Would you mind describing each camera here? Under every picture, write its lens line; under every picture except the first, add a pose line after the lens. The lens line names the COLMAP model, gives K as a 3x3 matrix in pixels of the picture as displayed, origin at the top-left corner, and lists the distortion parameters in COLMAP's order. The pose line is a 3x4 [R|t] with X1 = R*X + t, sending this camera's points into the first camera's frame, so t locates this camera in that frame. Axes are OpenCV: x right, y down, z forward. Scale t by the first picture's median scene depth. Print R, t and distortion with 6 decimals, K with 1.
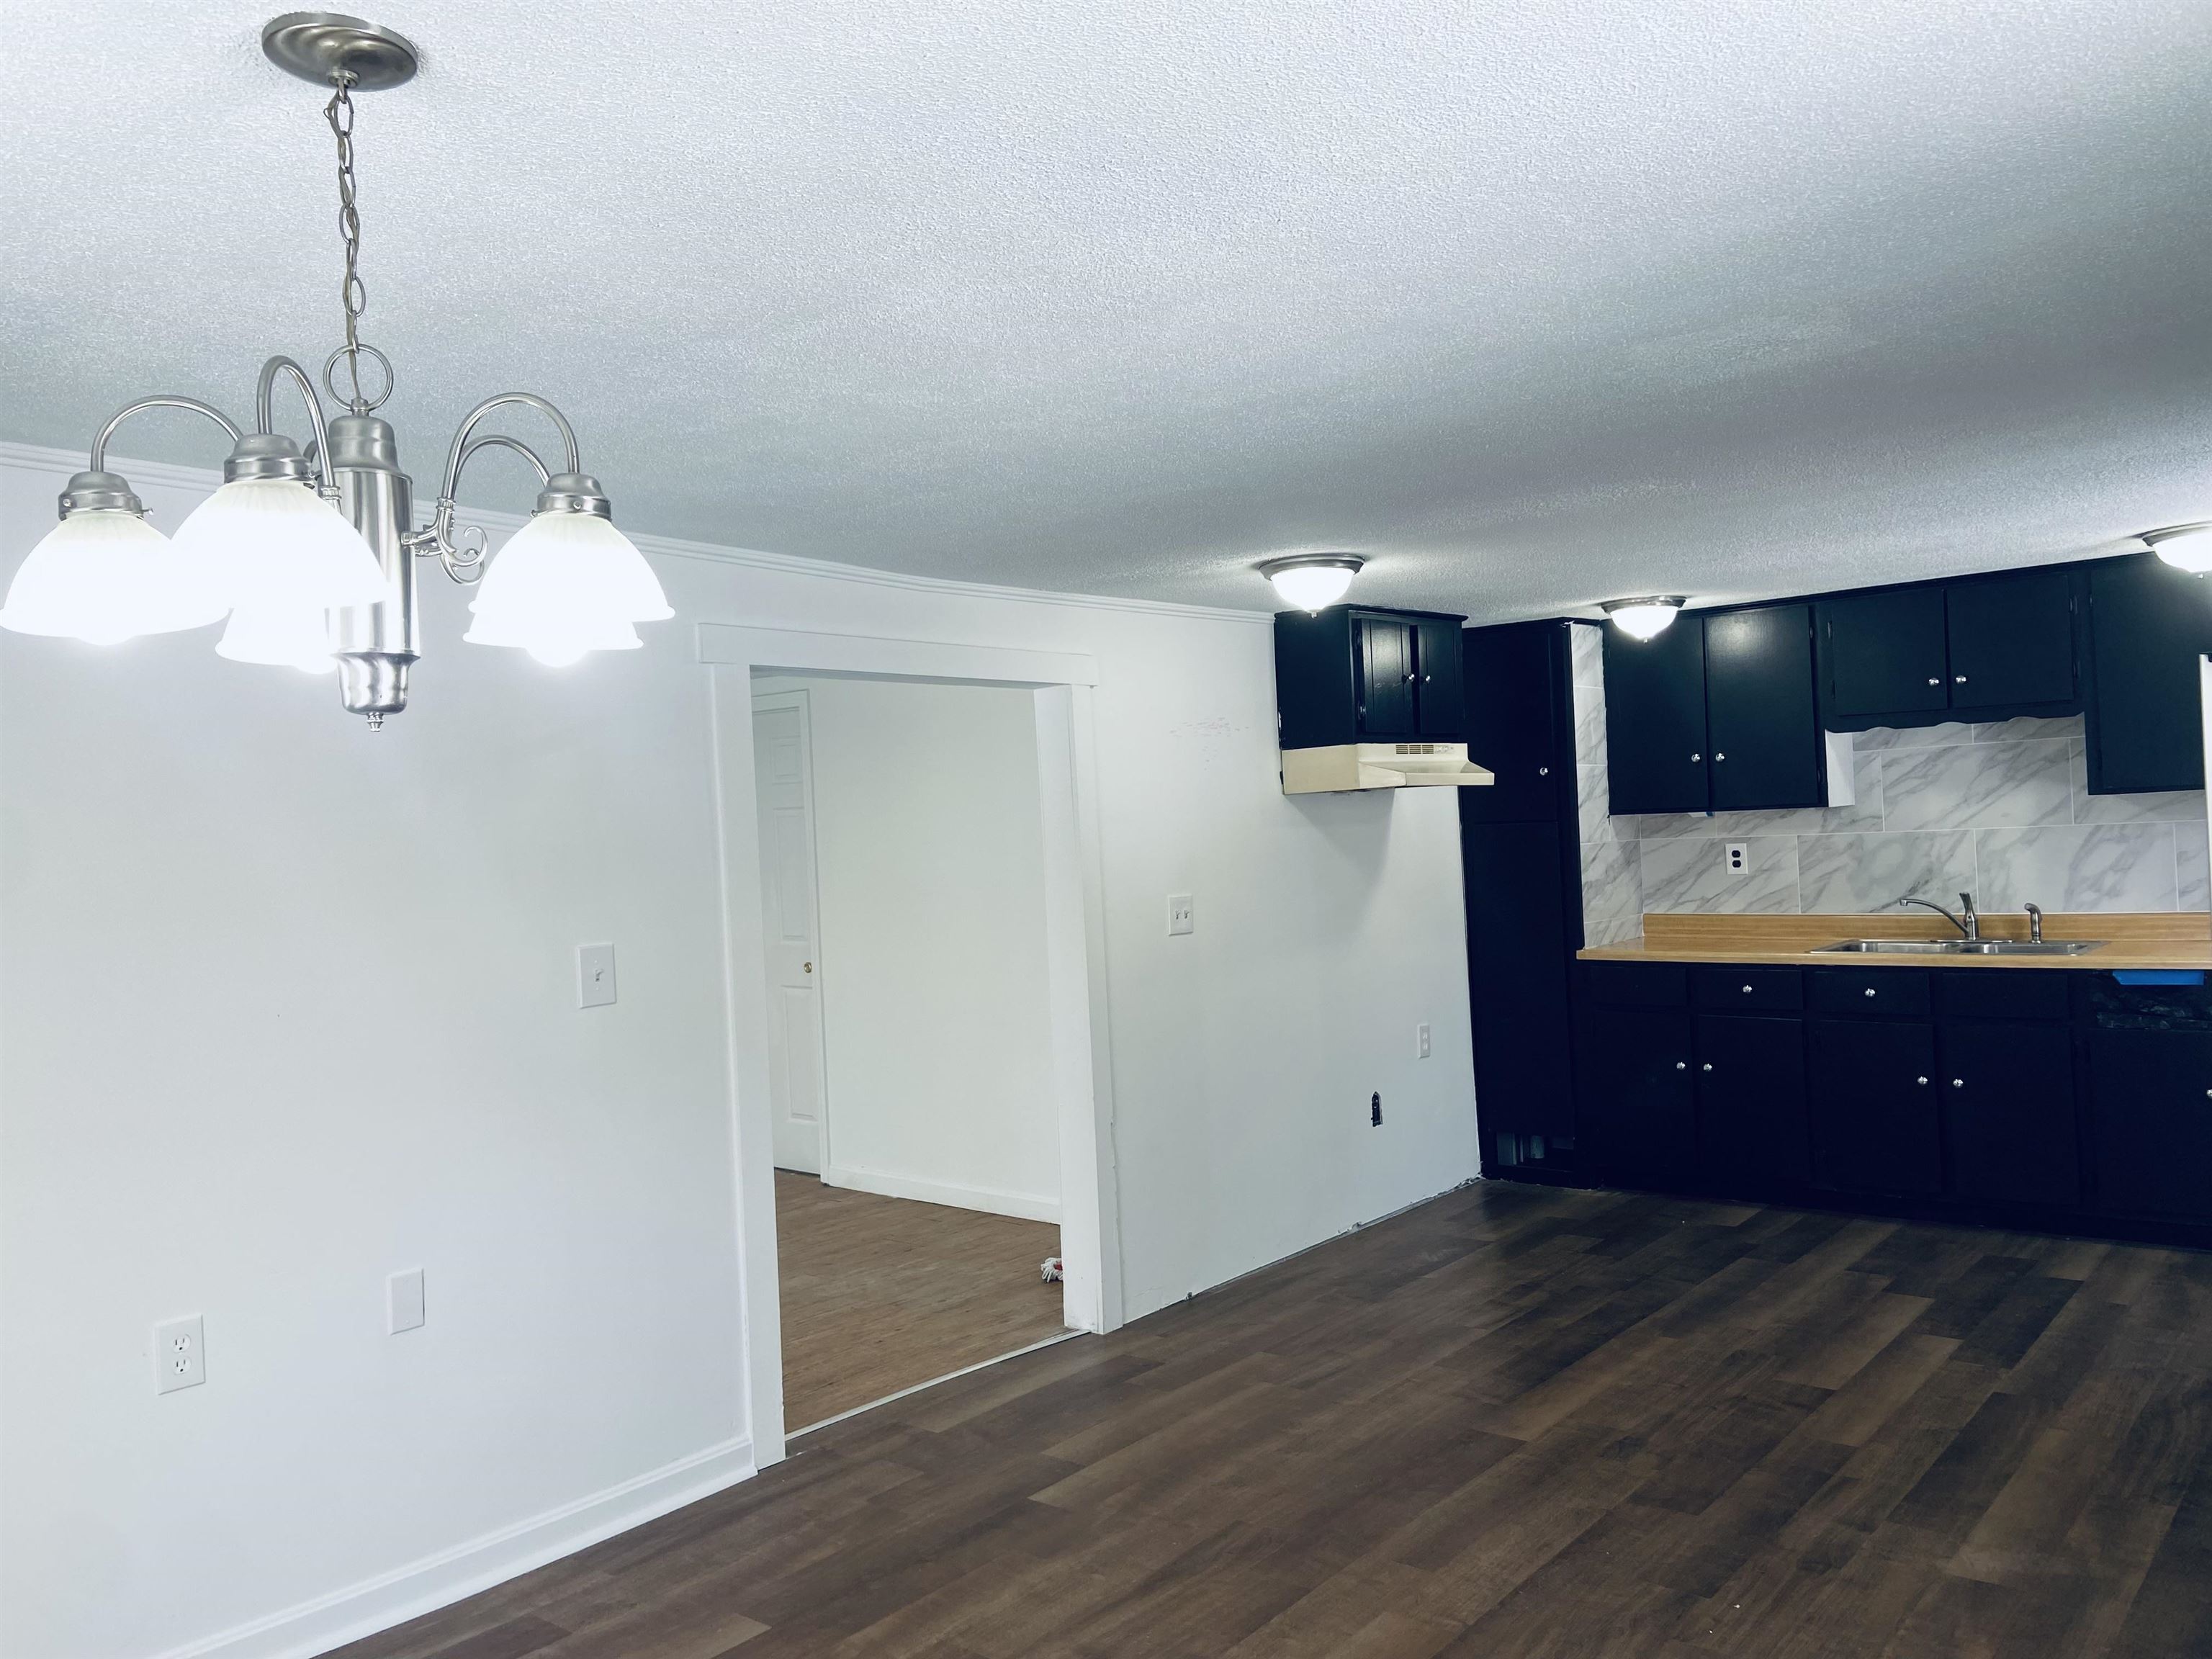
lens RADIAL K [[1673.1, 0, 1107.7], [0, 1673.1, 831.0], [0, 0, 1]] dist [0.092612, -0.106968]
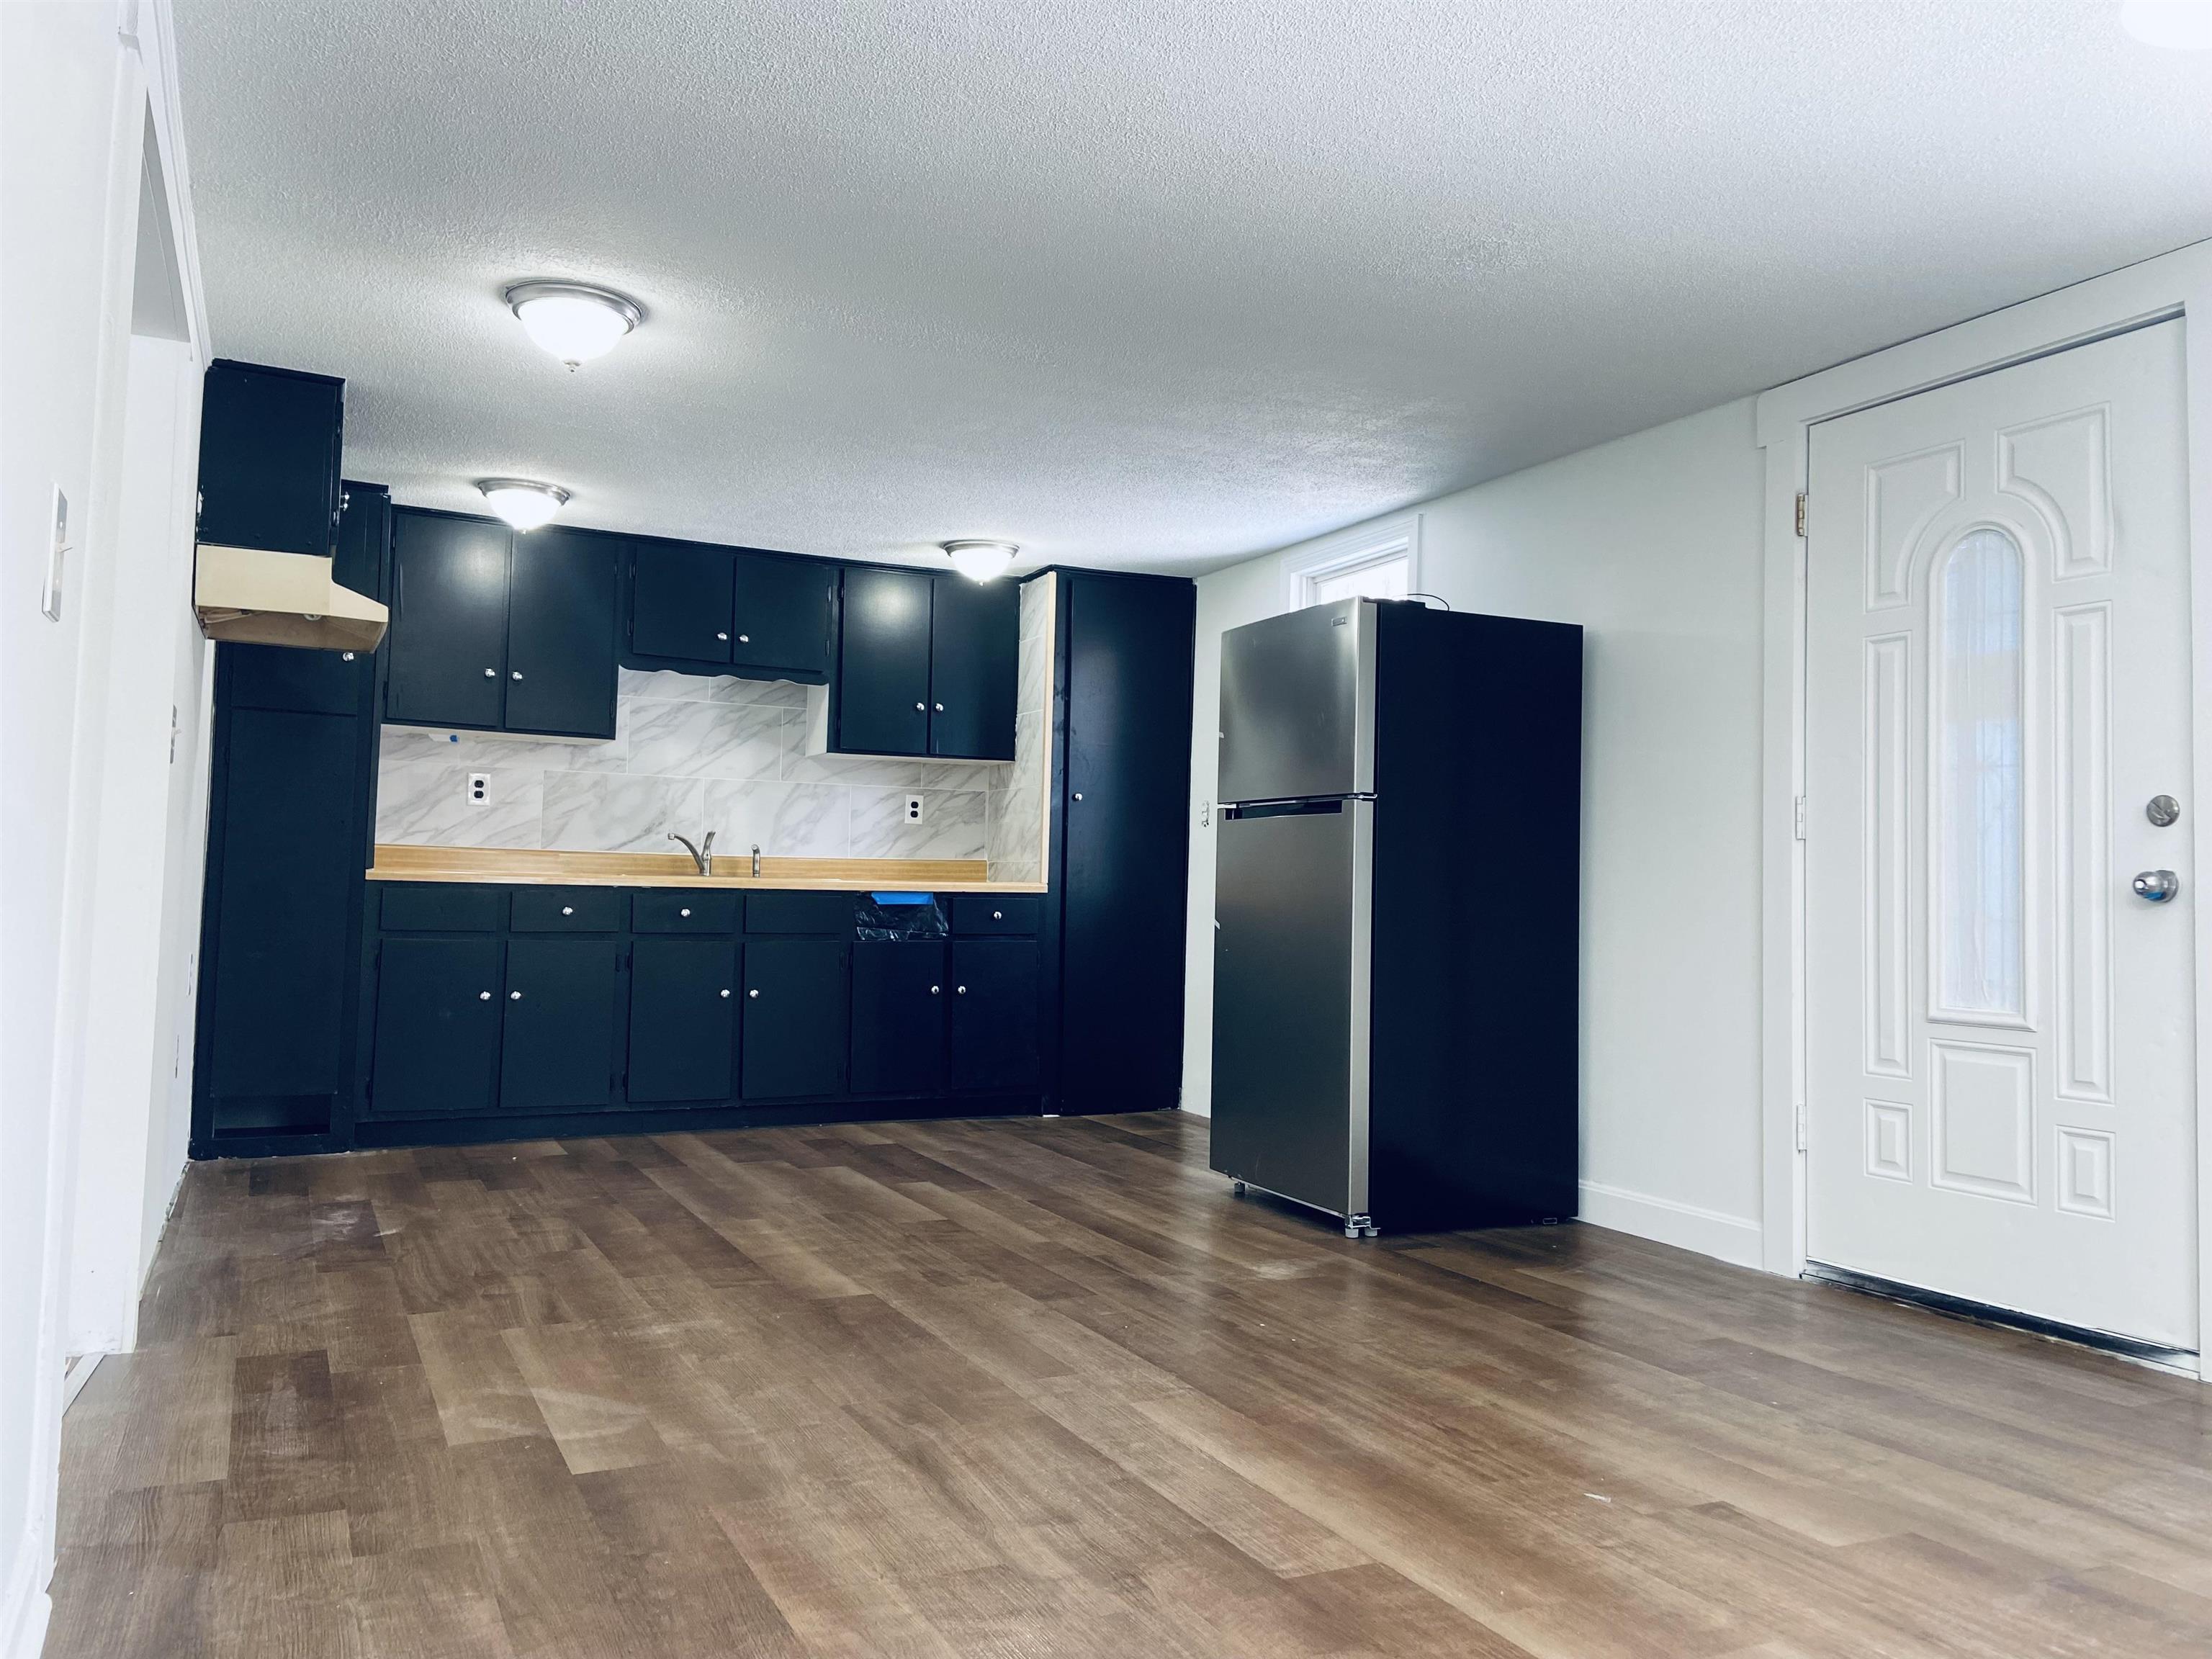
lens RADIAL K [[1673.1, 0, 1059.9], [0, 1673.1, 780.8], [0, 0, 1]] dist [0.092612, -0.106968]
pose [[0.404801, 0.126083, 0.905670, -0.393059], [-0.037844, 0.991910, -0.121174, 0.126694], [-0.913621, 0.014777, 0.406298, 0.352357]]
